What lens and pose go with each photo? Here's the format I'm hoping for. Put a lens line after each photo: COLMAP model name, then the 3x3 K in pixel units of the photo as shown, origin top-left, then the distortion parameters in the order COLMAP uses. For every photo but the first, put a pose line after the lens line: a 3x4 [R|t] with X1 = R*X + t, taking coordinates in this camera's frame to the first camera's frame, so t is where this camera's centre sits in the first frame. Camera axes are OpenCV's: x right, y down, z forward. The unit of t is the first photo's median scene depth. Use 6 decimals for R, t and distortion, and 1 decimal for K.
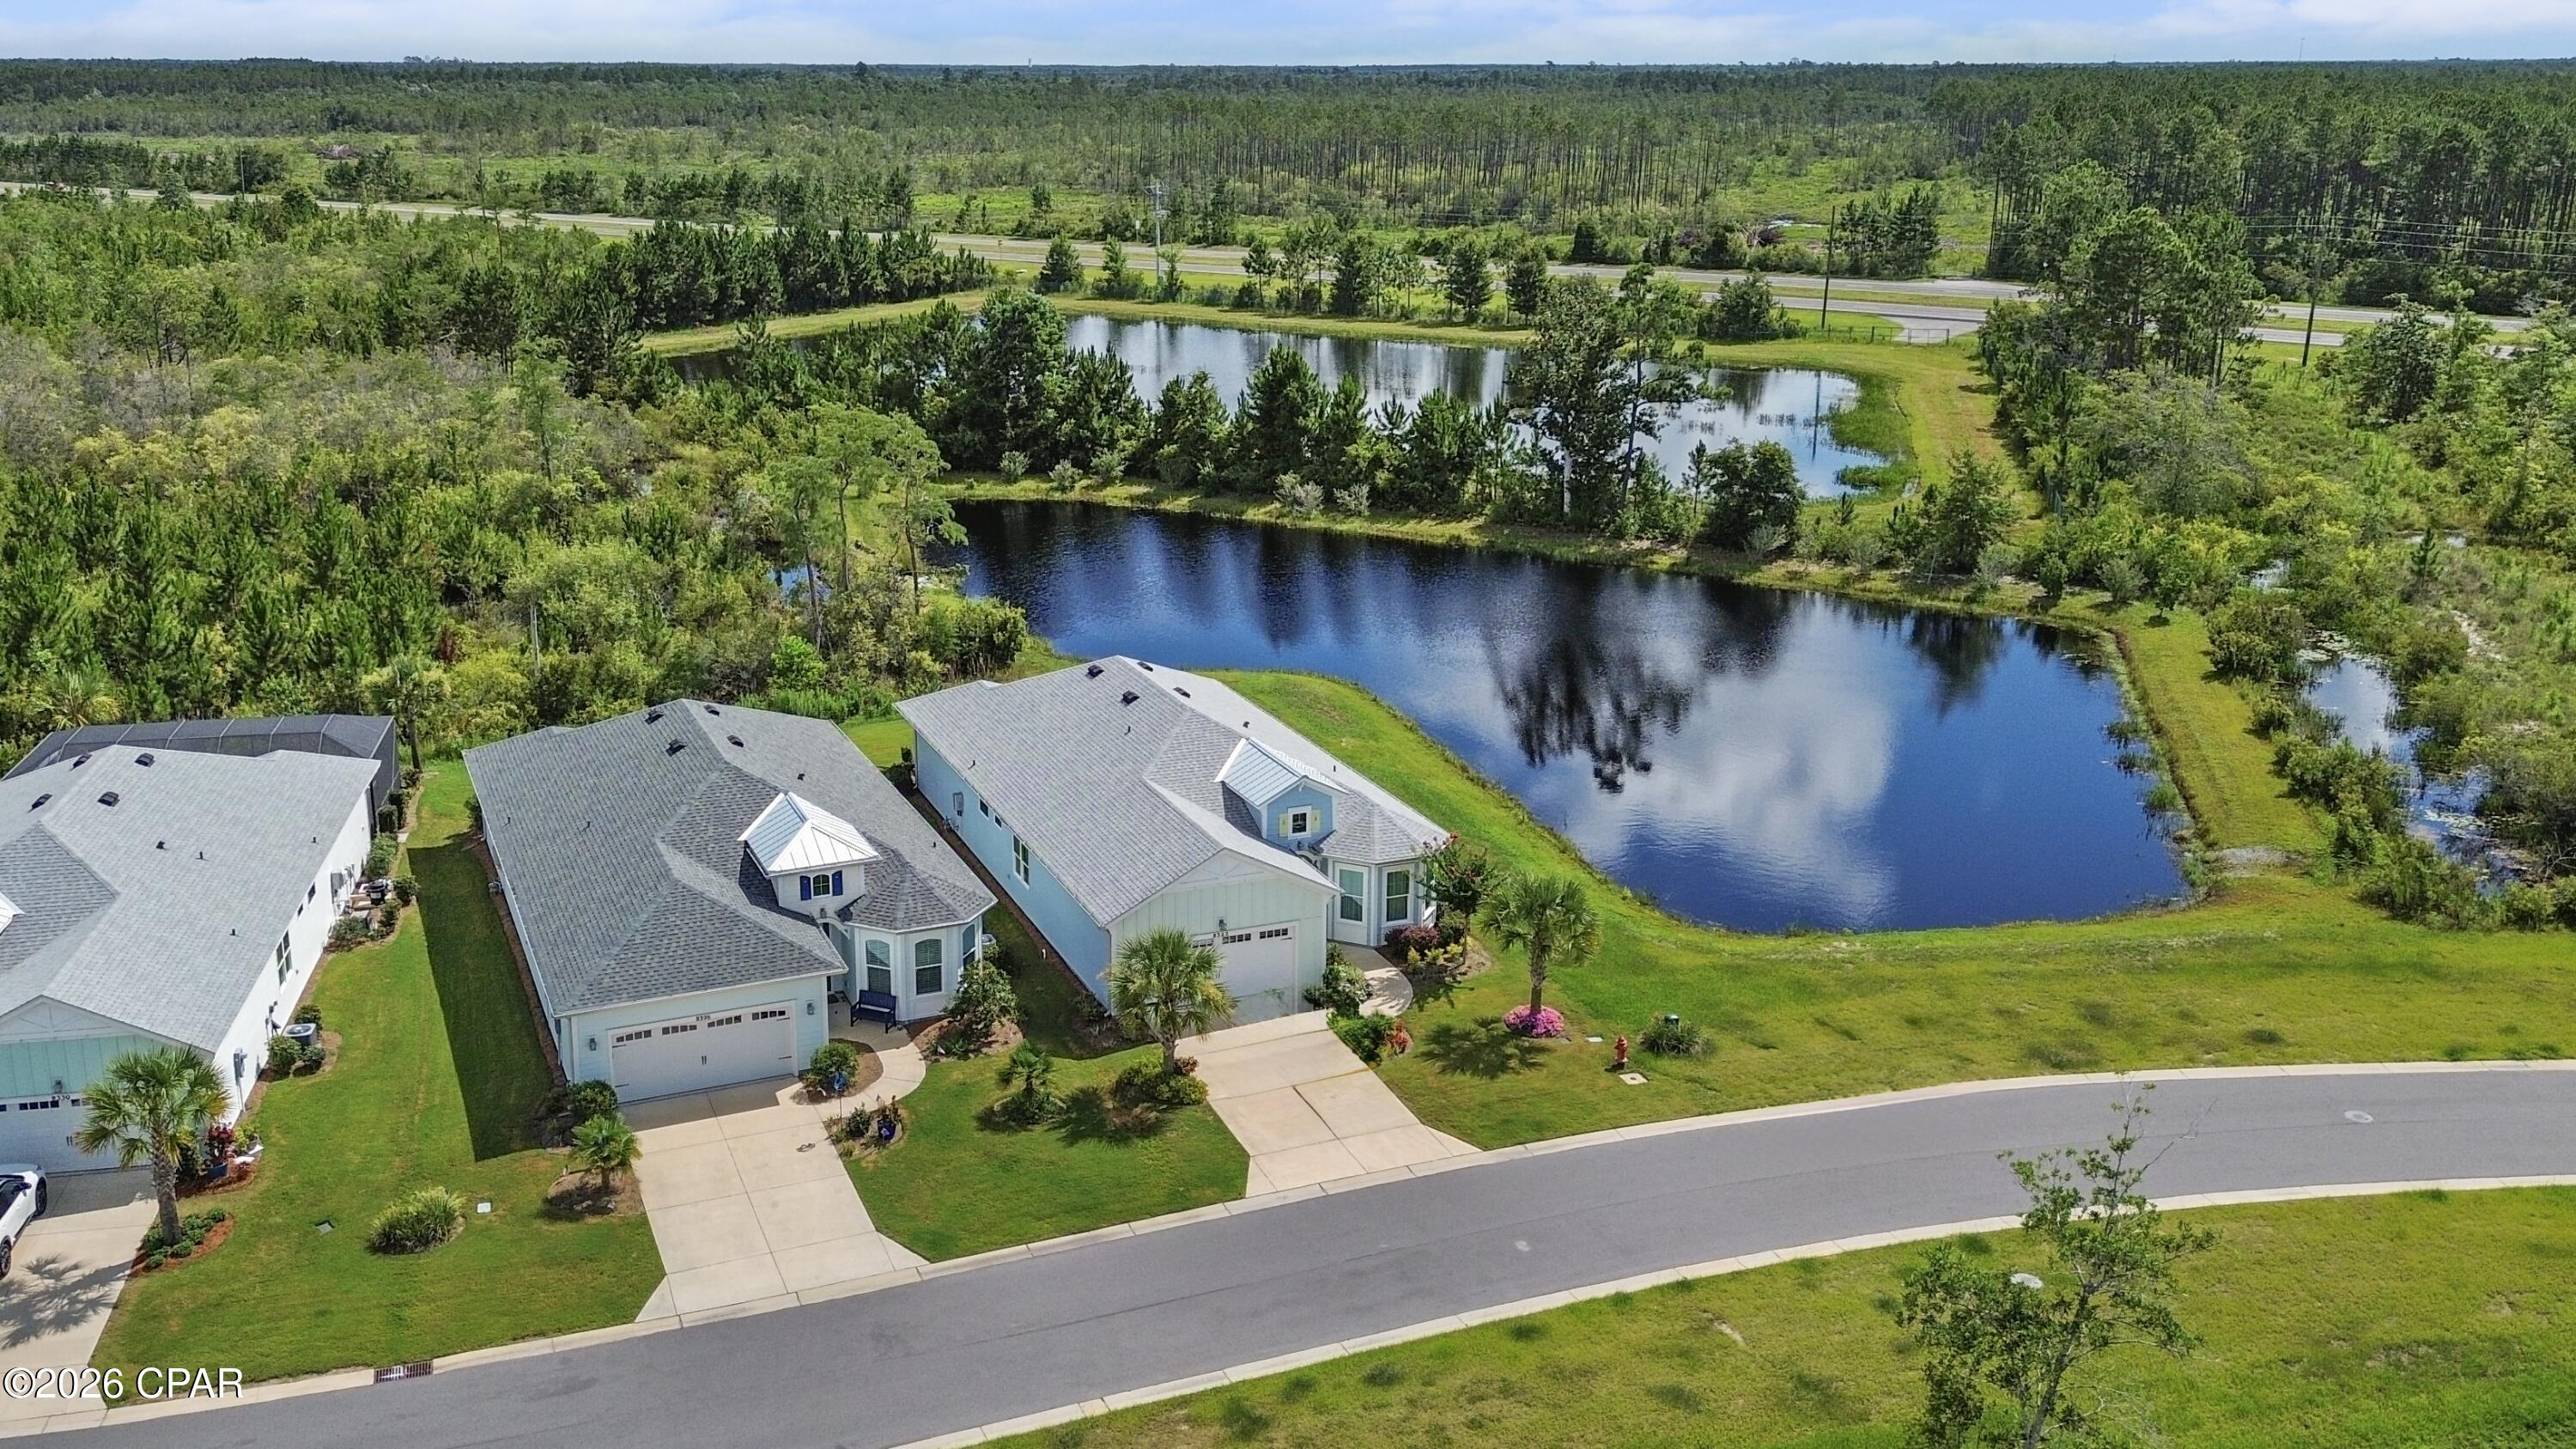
lens RADIAL K [[2326.1, 0, 1195.9], [0, 2326.1, 726.0], [0, 0, 1]] dist [0.119090, -0.200721]
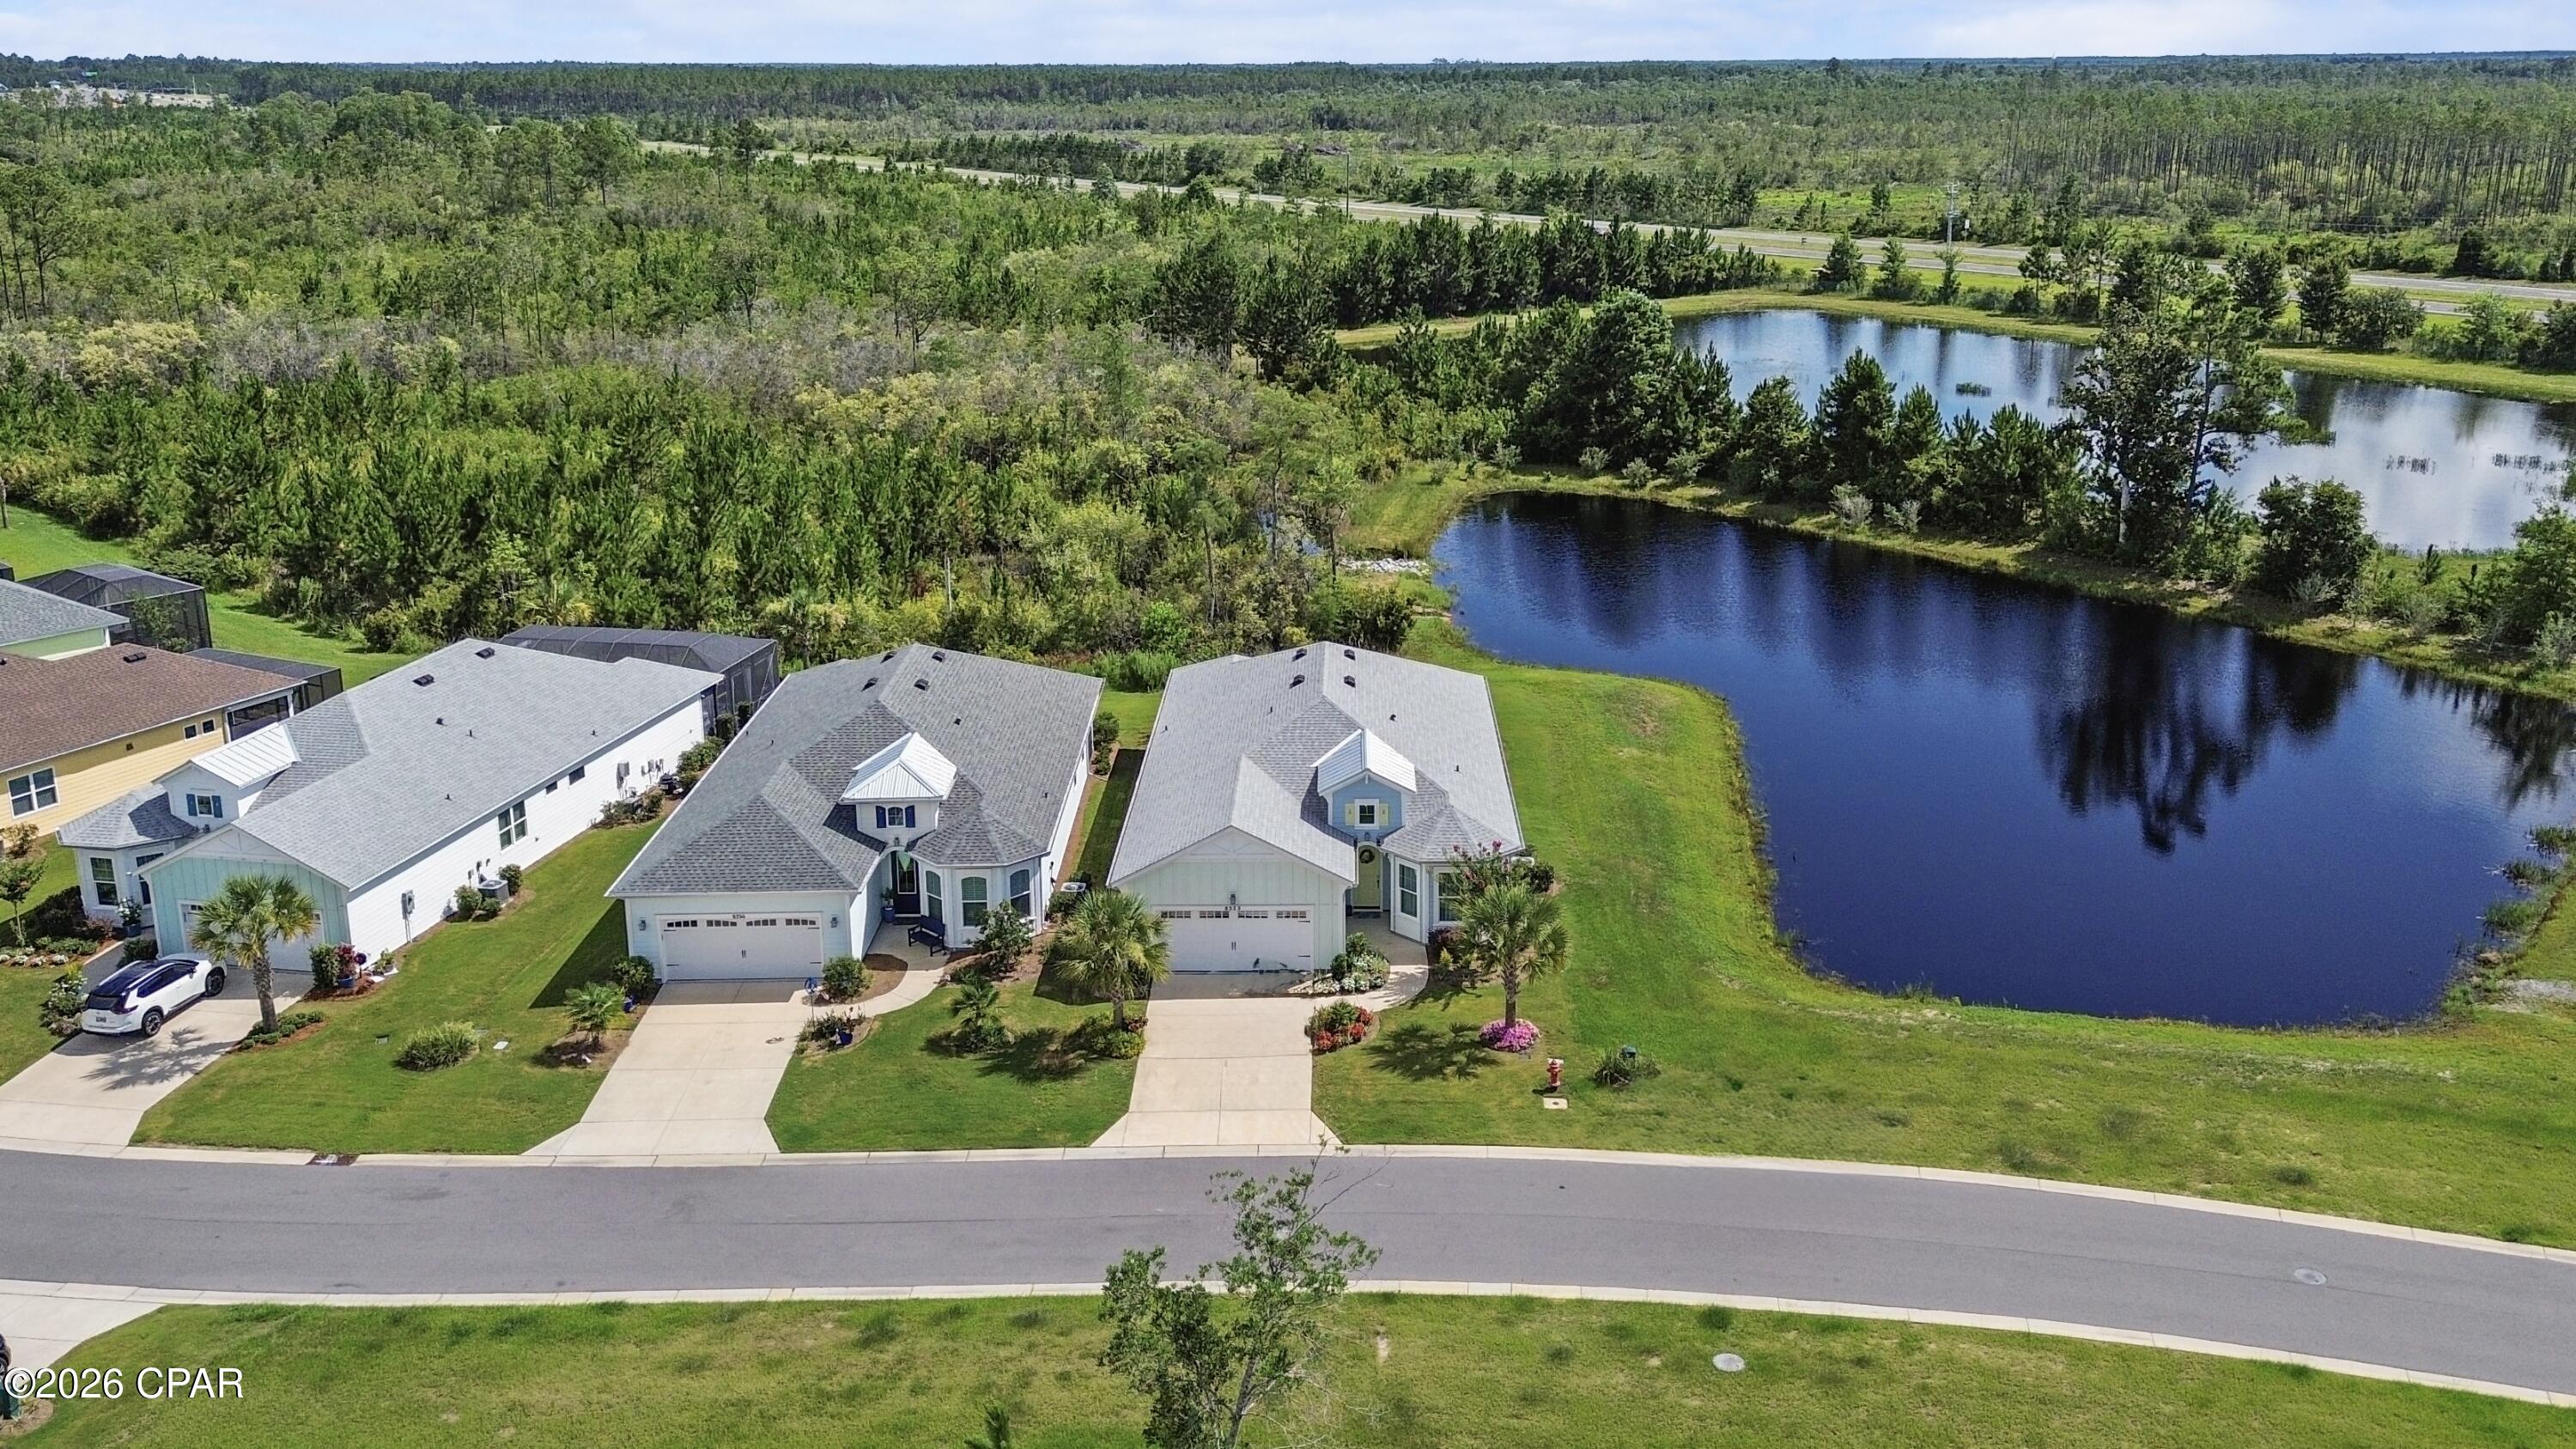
lens RADIAL K [[2304.1, 0, 1293.3], [0, 2304.1, 673.0], [0, 0, 1]] dist [0.104155, -0.173540]
pose [[0.924521, 0.093504, -0.369483, 0.192758], [-0.099501, 0.995033, 0.002840, -0.010113], [0.367914, 0.034139, 0.929233, 0.019750]]
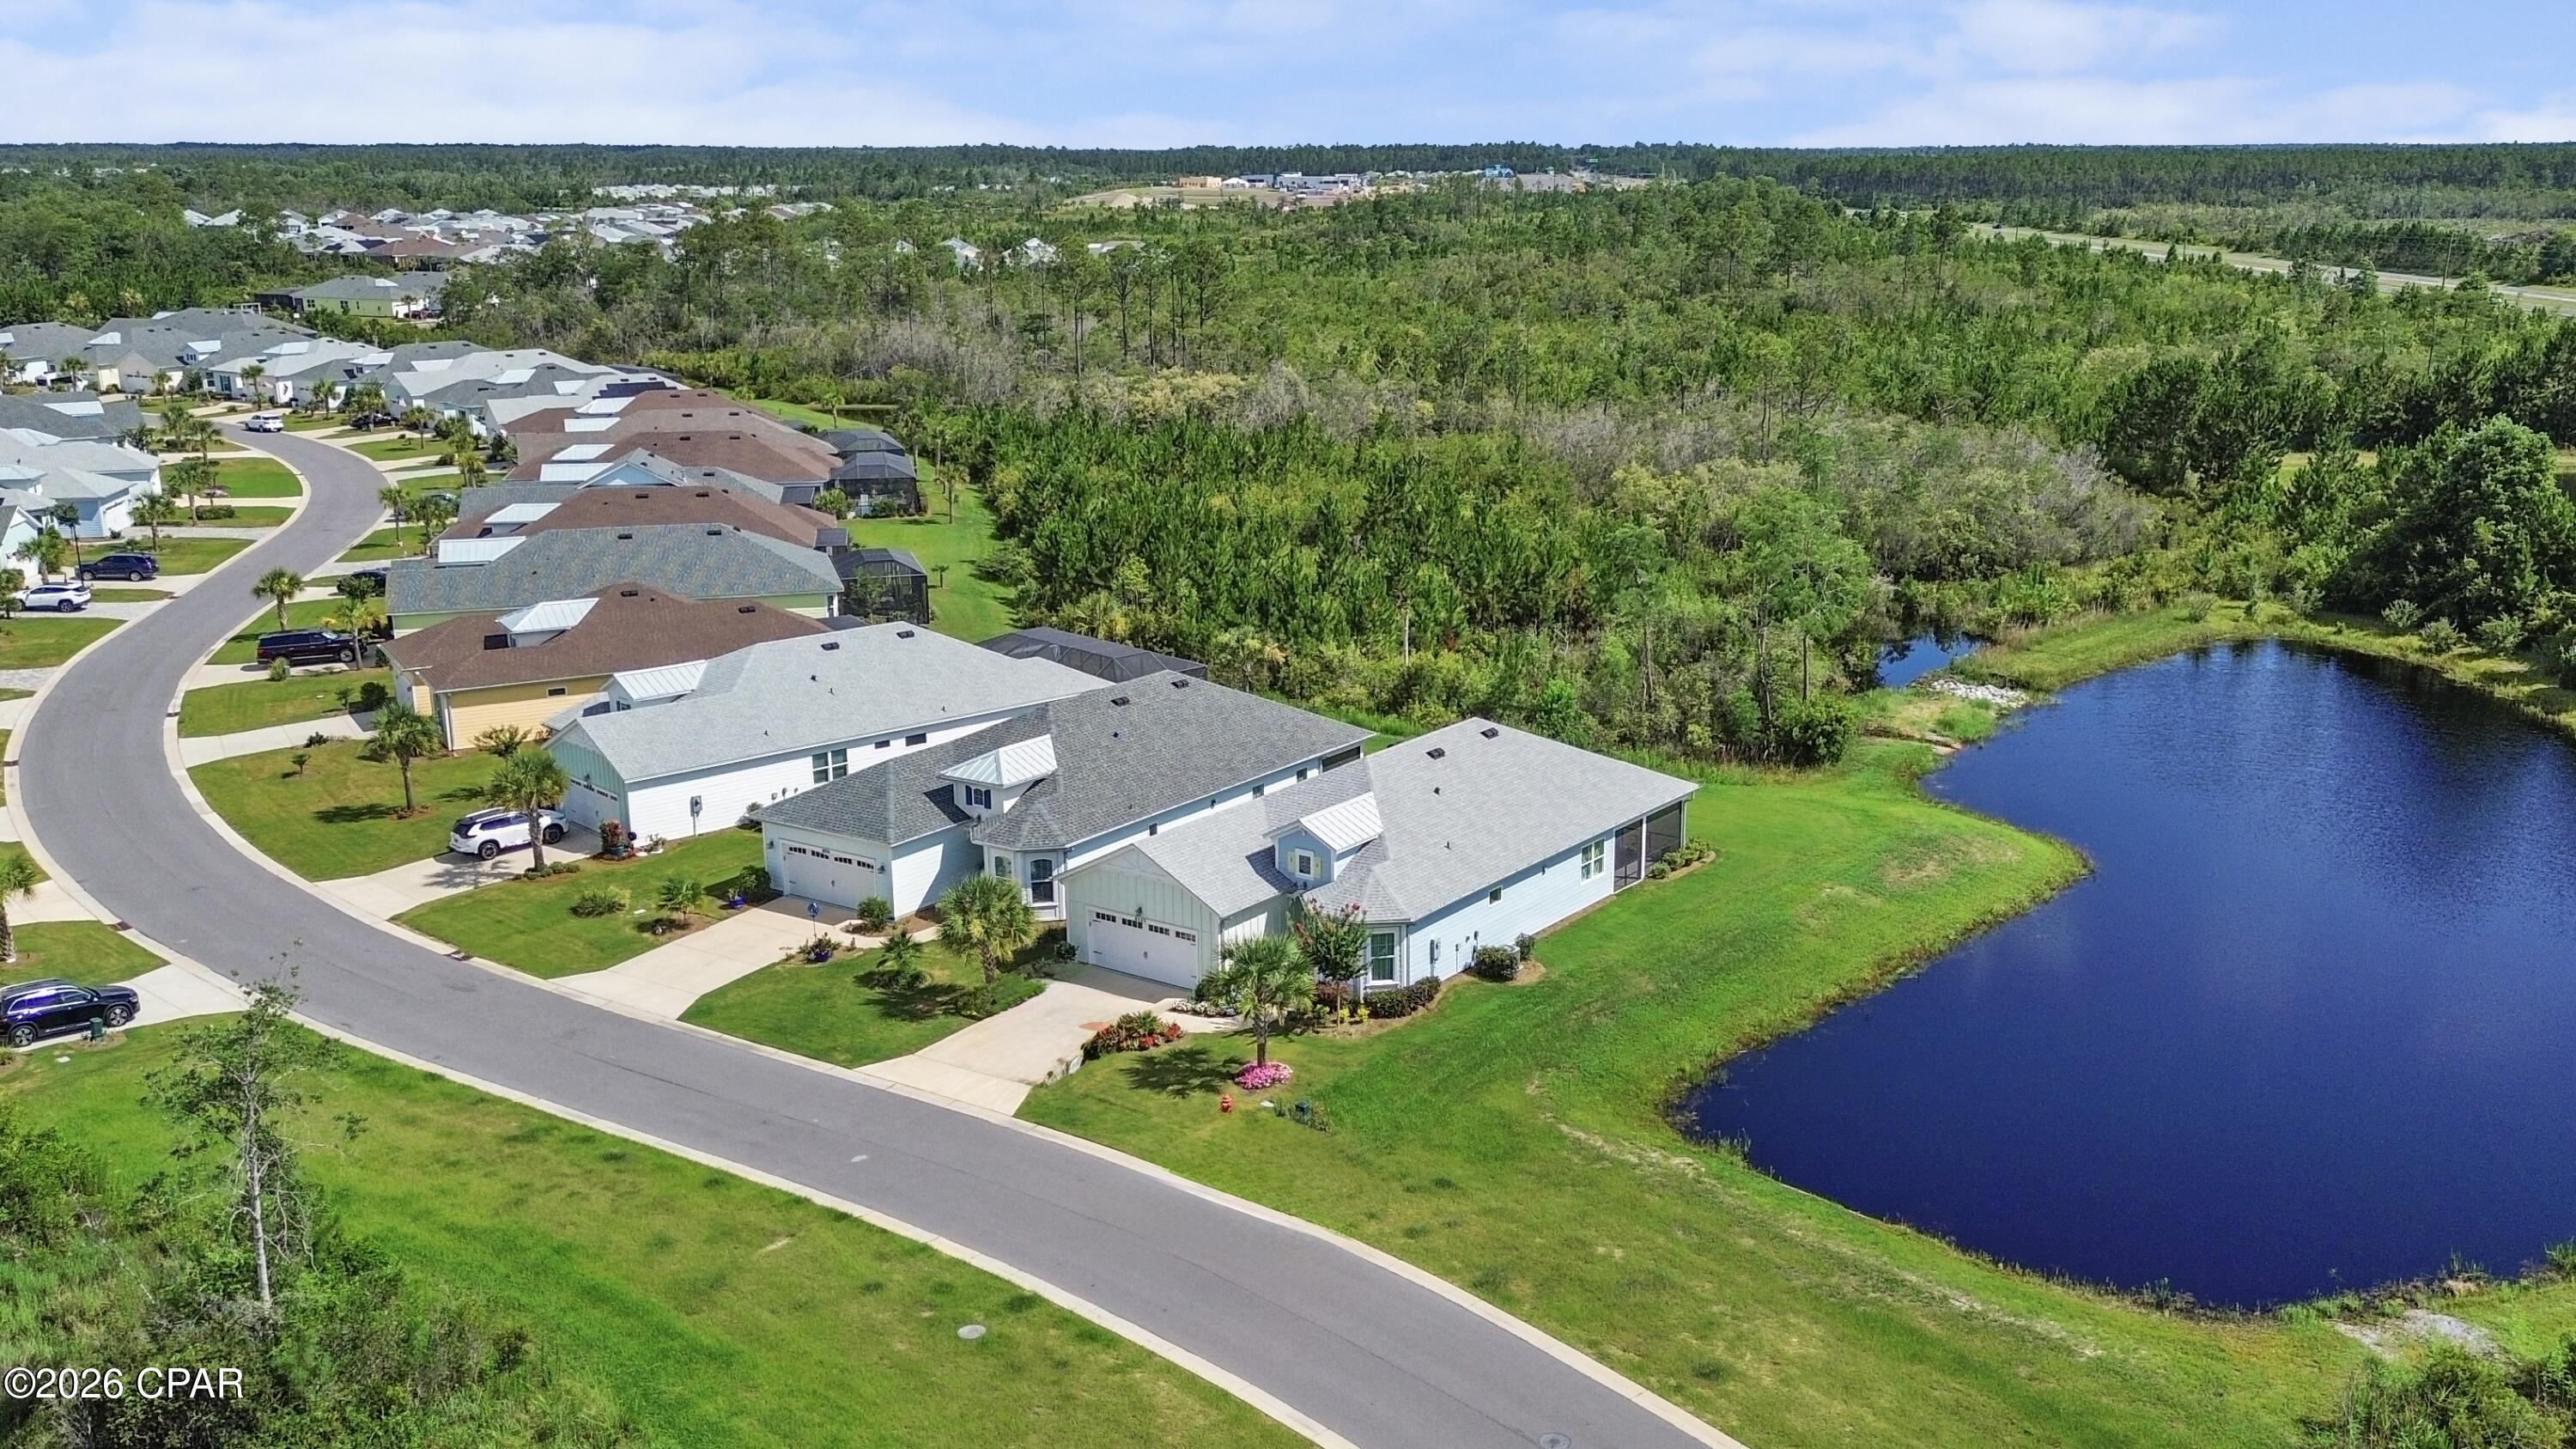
lens RADIAL K [[2396.1, 0, 1288.0], [0, 2396.1, 724.5], [0, 0, 1]] dist [0.054130, -0.000283]
pose [[0.530737, 0.197705, -0.824155, 0.477336], [-0.229404, 0.969624, 0.084871, -0.057872], [0.815900, 0.144020, 0.559970, 0.177749]]
